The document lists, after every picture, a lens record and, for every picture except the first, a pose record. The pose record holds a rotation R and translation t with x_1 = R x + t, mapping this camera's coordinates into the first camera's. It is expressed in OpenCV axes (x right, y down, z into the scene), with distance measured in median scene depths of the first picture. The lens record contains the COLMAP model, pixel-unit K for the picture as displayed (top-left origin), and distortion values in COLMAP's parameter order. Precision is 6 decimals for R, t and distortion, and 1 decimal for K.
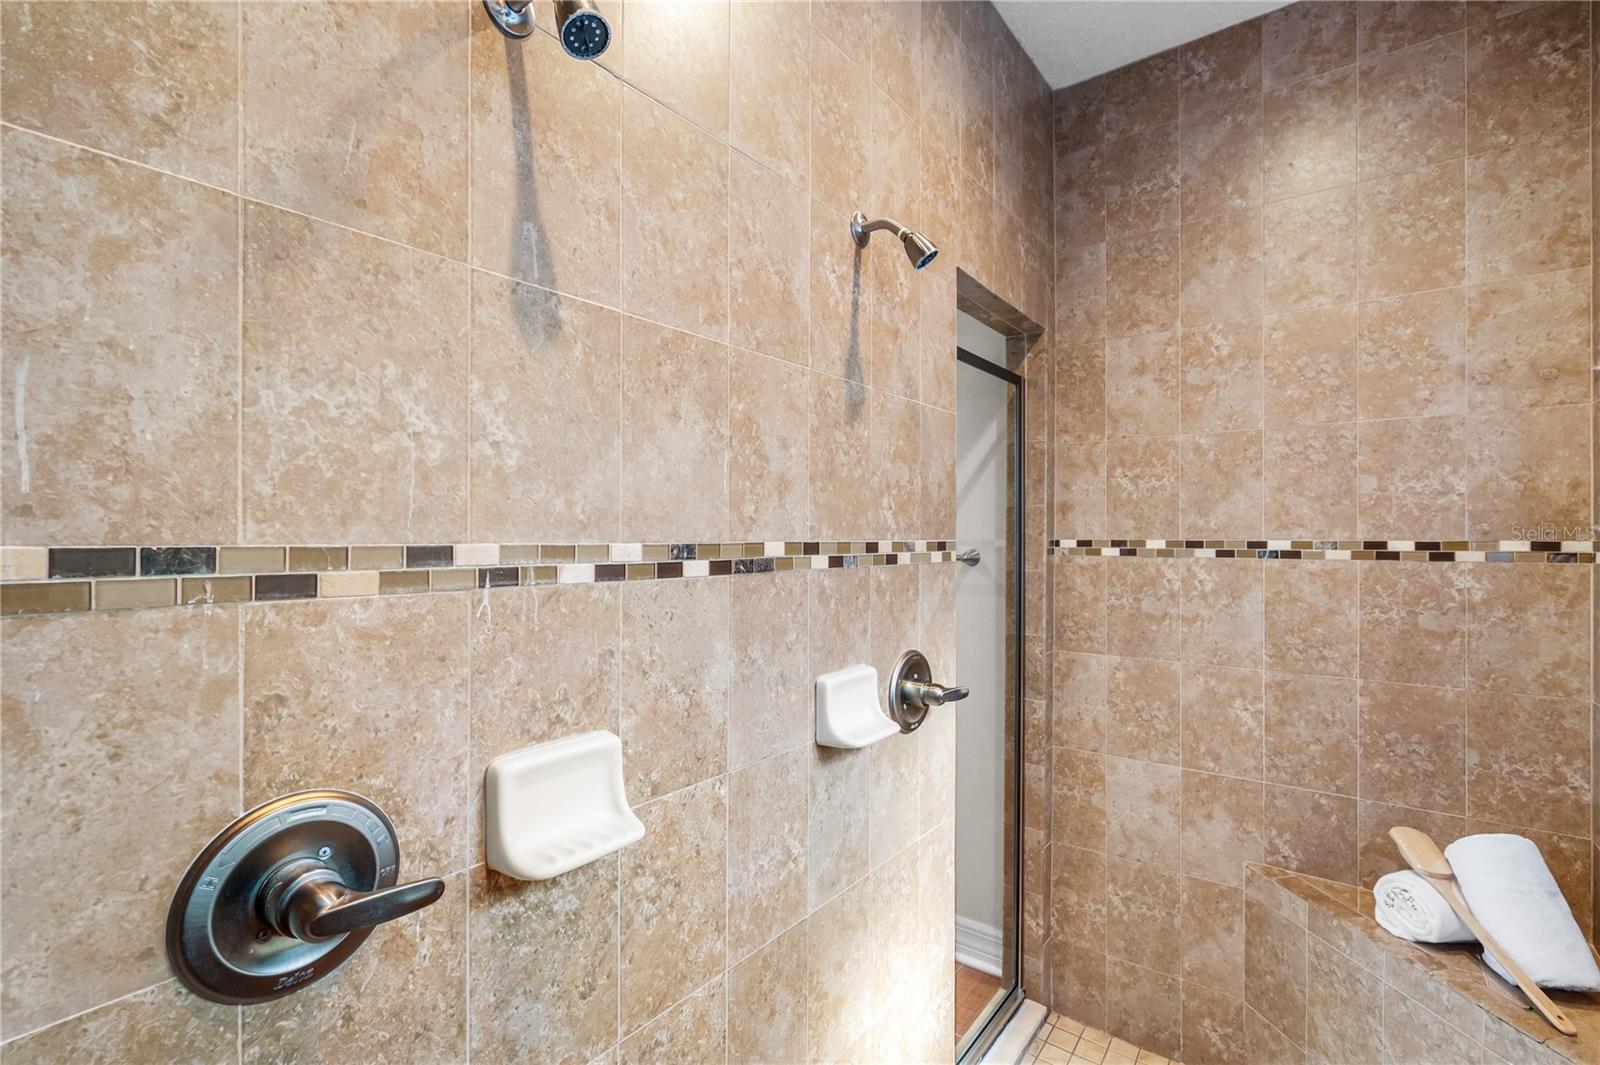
lens RADIAL K [[717.4, 0, 795.1], [0, 717.4, 532.2], [0, 0, 1]] dist [-0.000578, -0.000328]
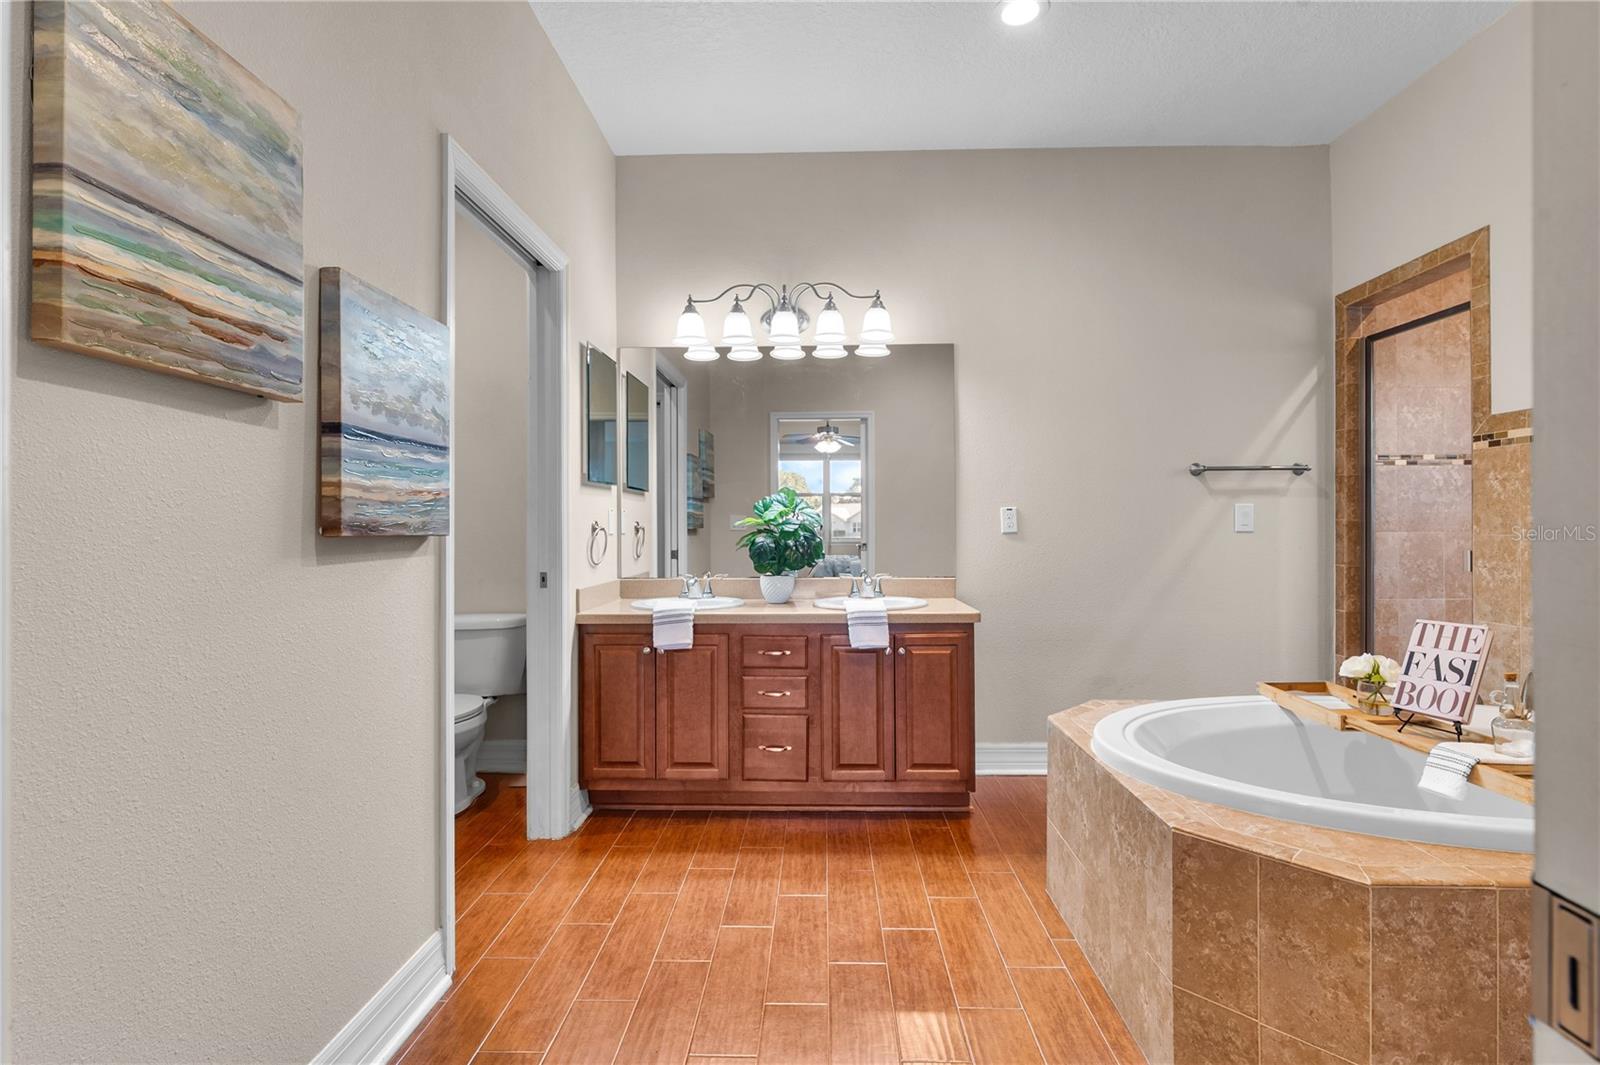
lens RADIAL K [[717.4, 0, 801.1], [0, 717.4, 522.8], [0, 0, 1]] dist [-0.000578, -0.000328]
pose [[0.807808, -0.000341, 0.589446, -1.693059], [0.000775, 1.000000, -0.000483, 0.178682], [-0.589445, 0.000847, 0.807808, 0.622103]]
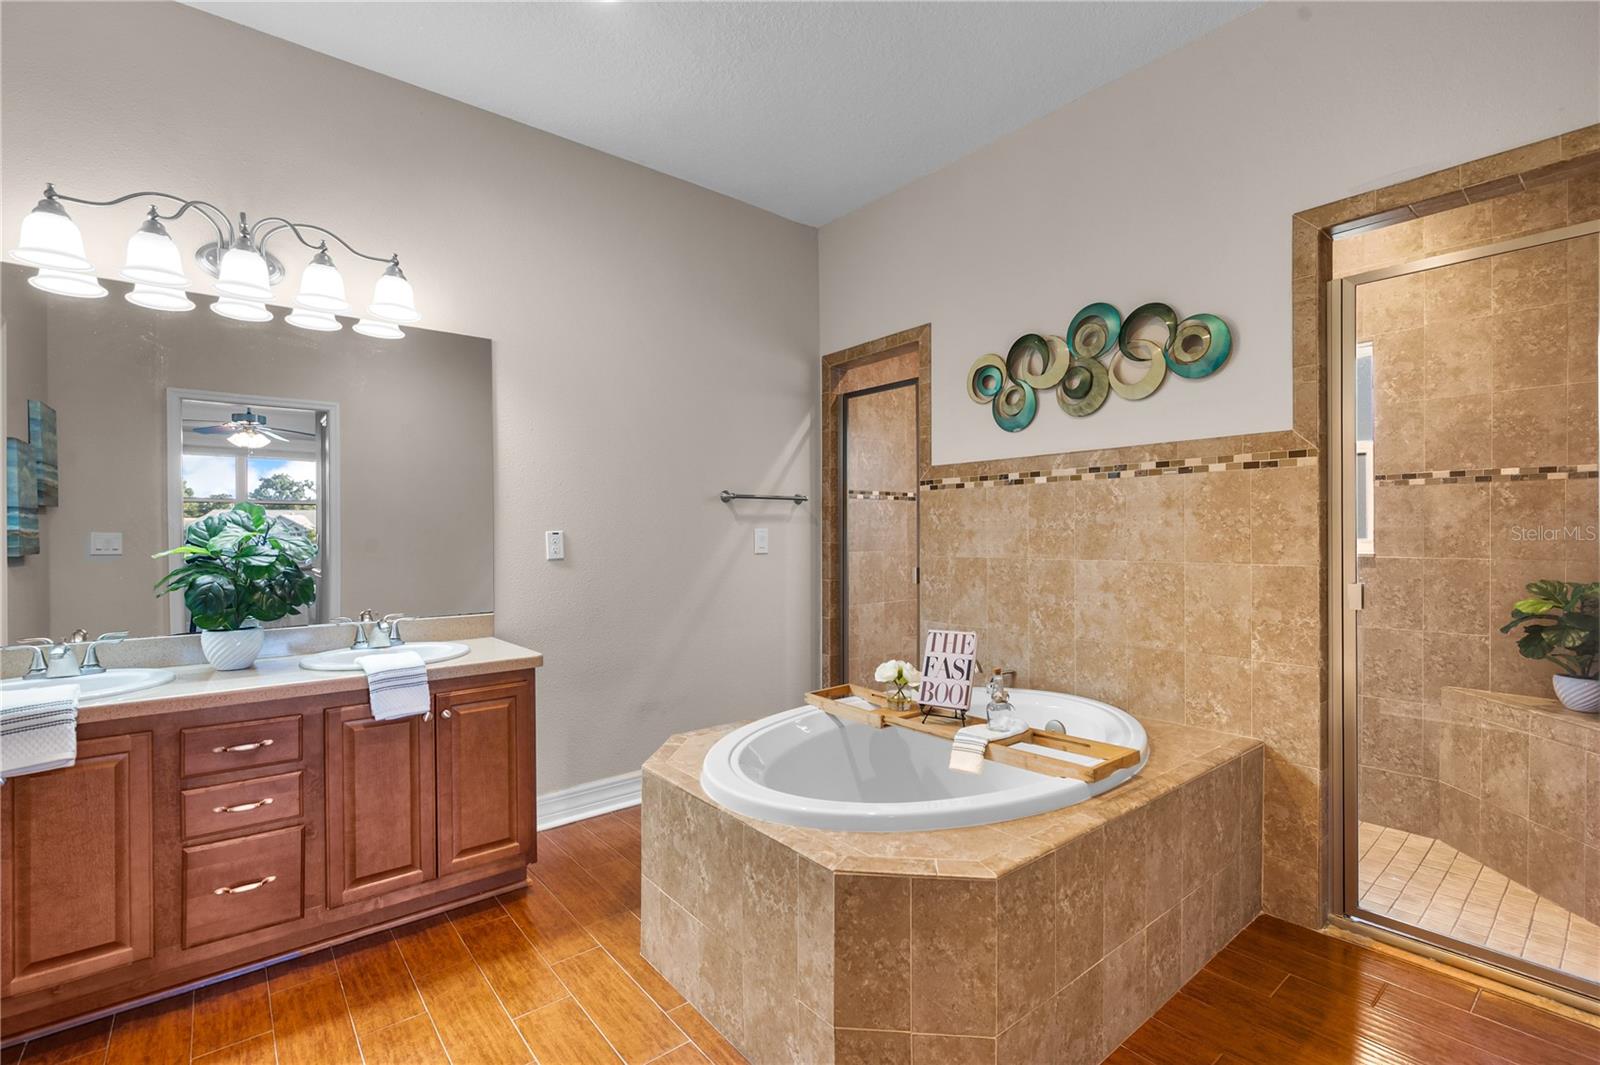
lens RADIAL K [[717.4, 0, 798.9], [0, 717.4, 536.0], [0, 0, 1]] dist [-0.000578, -0.000328]
pose [[0.225438, -0.002327, 0.974255, -1.673714], [0.001476, 0.999997, 0.002047, 0.148369], [-0.974256, 0.000977, 0.225441, 0.858194]]
